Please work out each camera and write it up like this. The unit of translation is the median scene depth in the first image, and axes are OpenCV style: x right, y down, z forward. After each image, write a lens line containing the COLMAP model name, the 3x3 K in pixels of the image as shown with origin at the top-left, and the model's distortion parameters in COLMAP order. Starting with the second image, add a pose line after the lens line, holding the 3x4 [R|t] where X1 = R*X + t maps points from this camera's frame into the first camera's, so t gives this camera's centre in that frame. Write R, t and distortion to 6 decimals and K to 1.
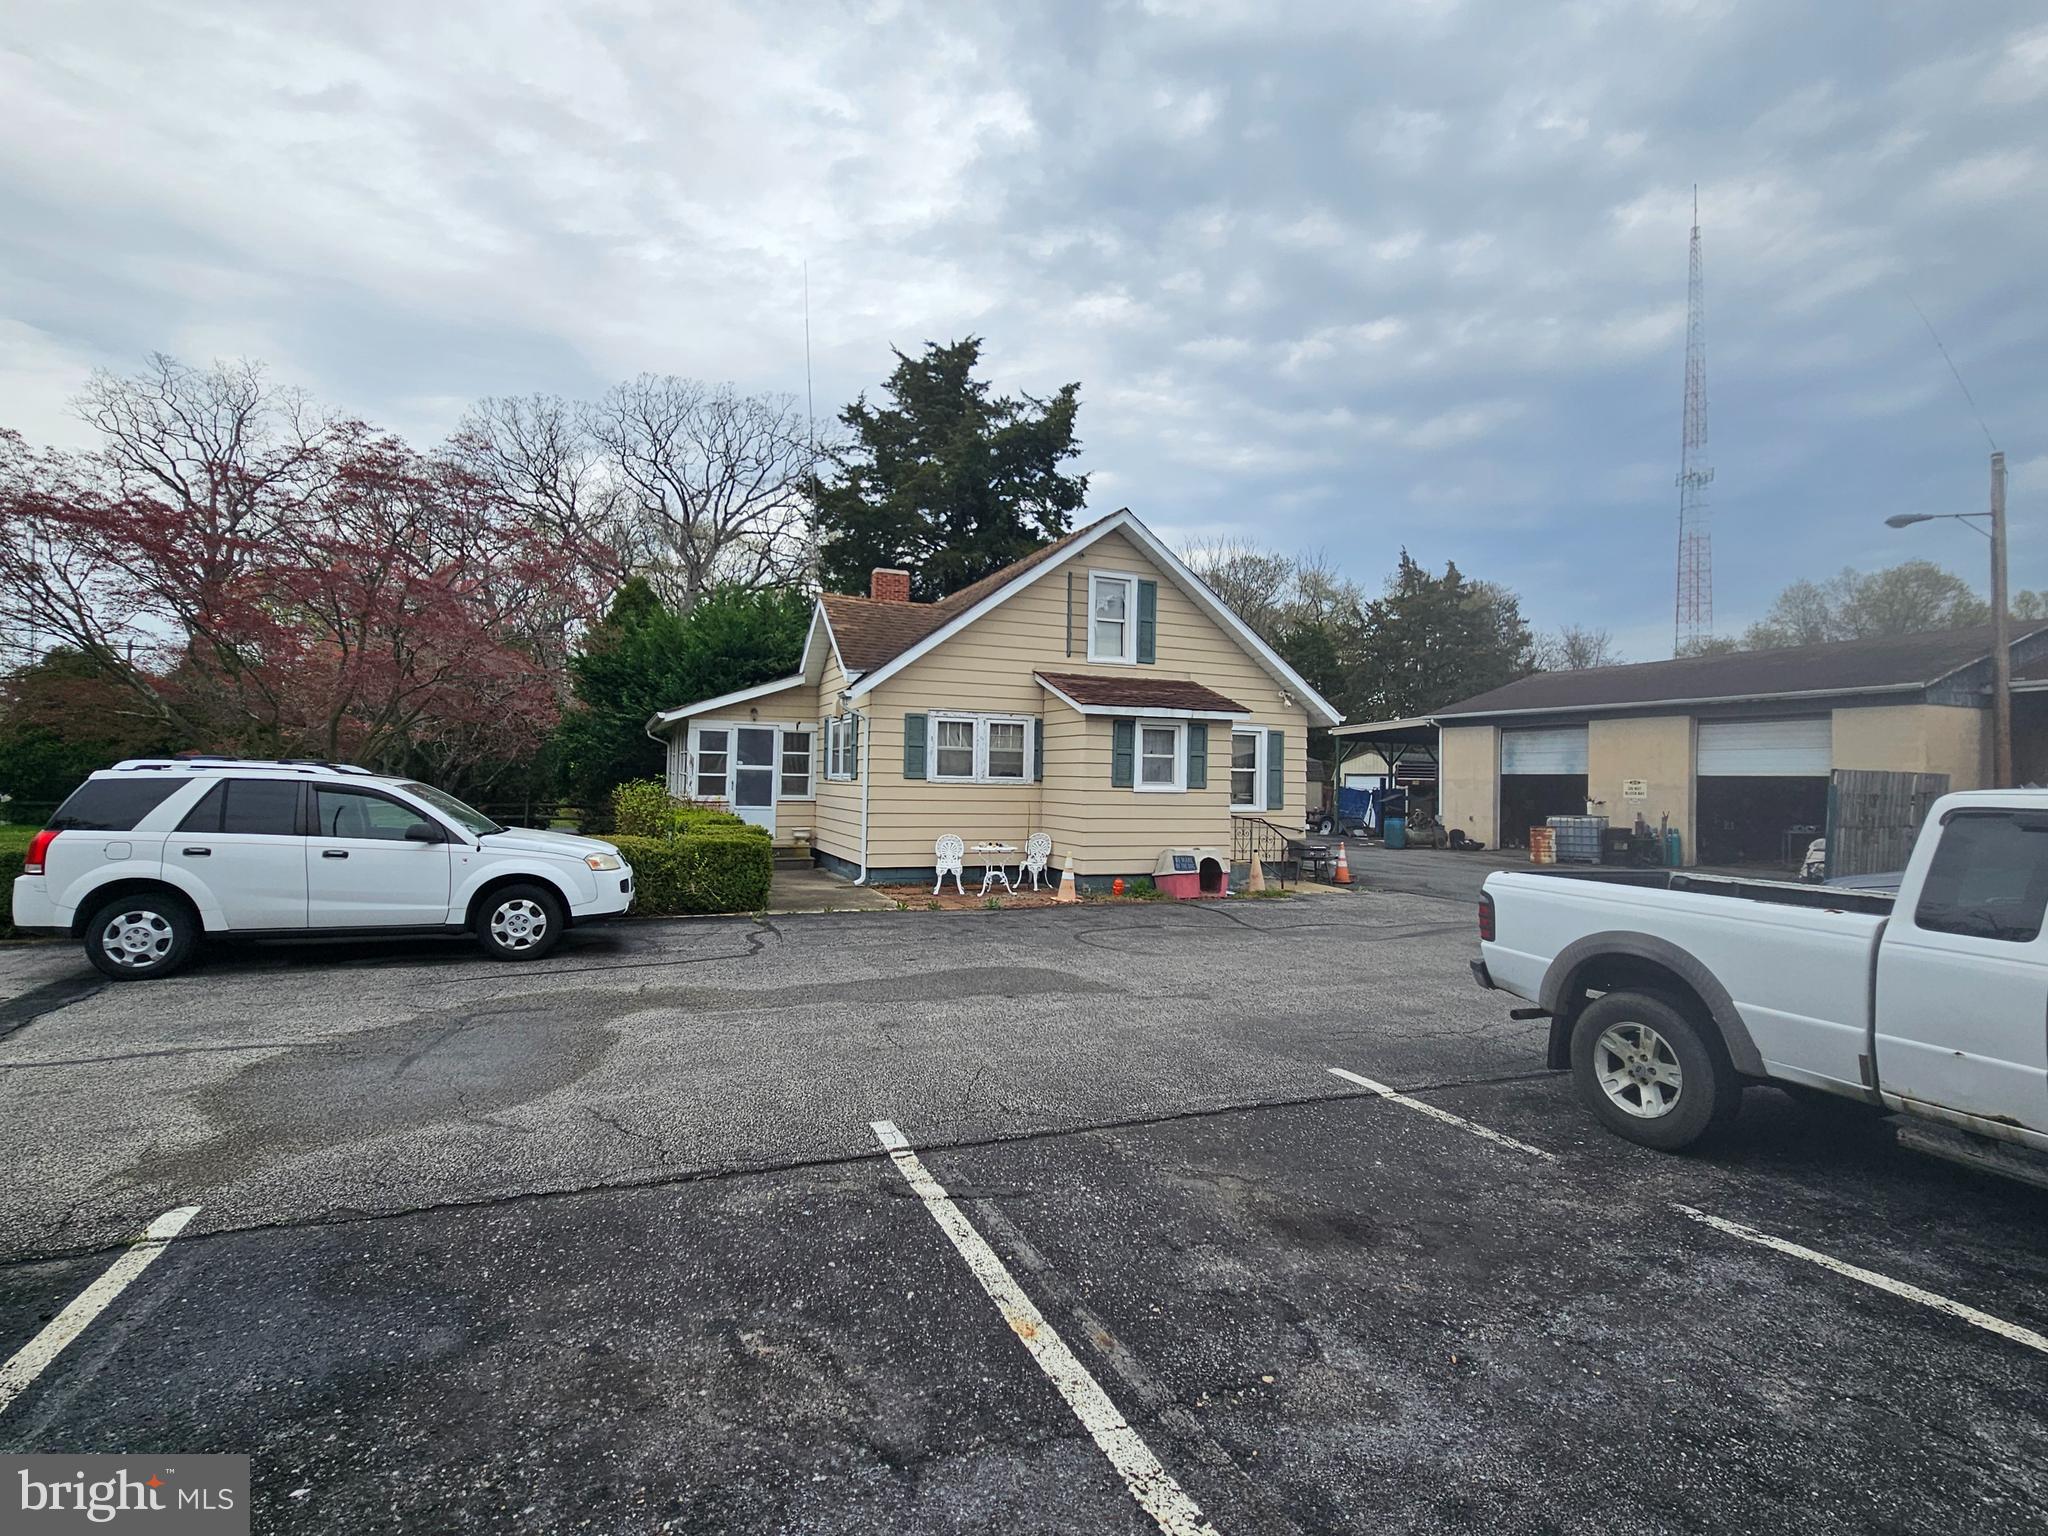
lens RADIAL K [[845.9, 0, 1033.6], [0, 845.9, 772.8], [0, 0, 1]] dist [0.001969, 0.001093]
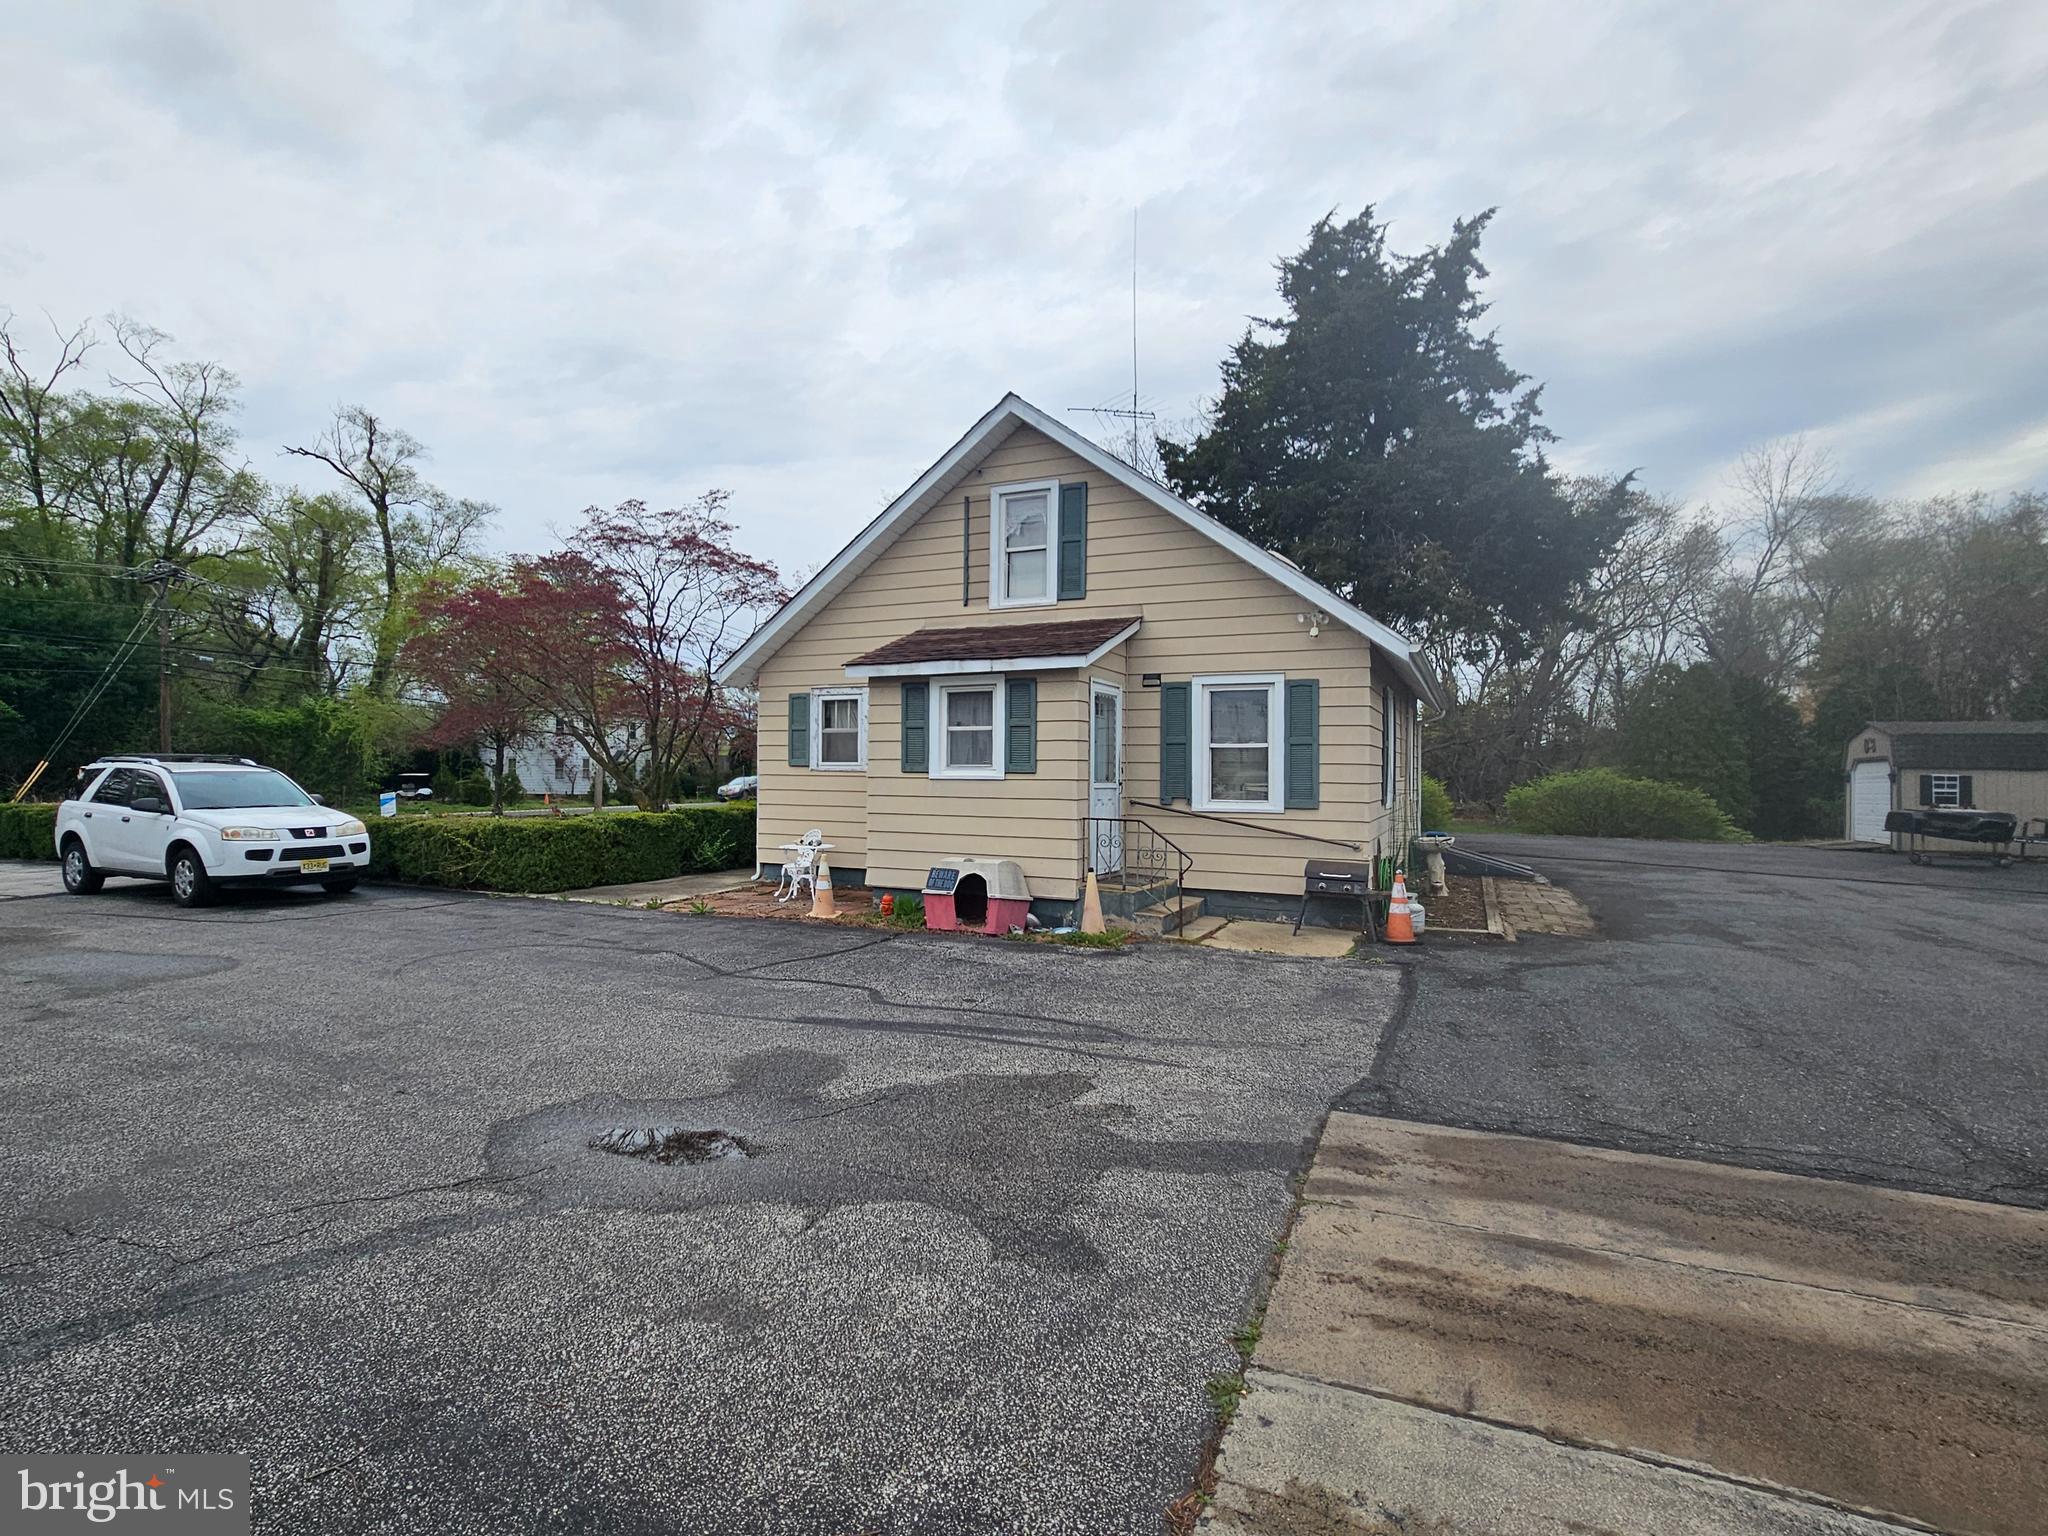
lens RADIAL K [[941.5, 0, 1024.9], [0, 941.5, 754.1], [0, 0, 1]] dist [0.012219, 0.000392]
pose [[0.730843, -0.026191, -0.682043, 0.708994], [0.011100, 0.999587, -0.026491, 0.022939], [0.682456, 0.011789, 0.730832, 0.438682]]
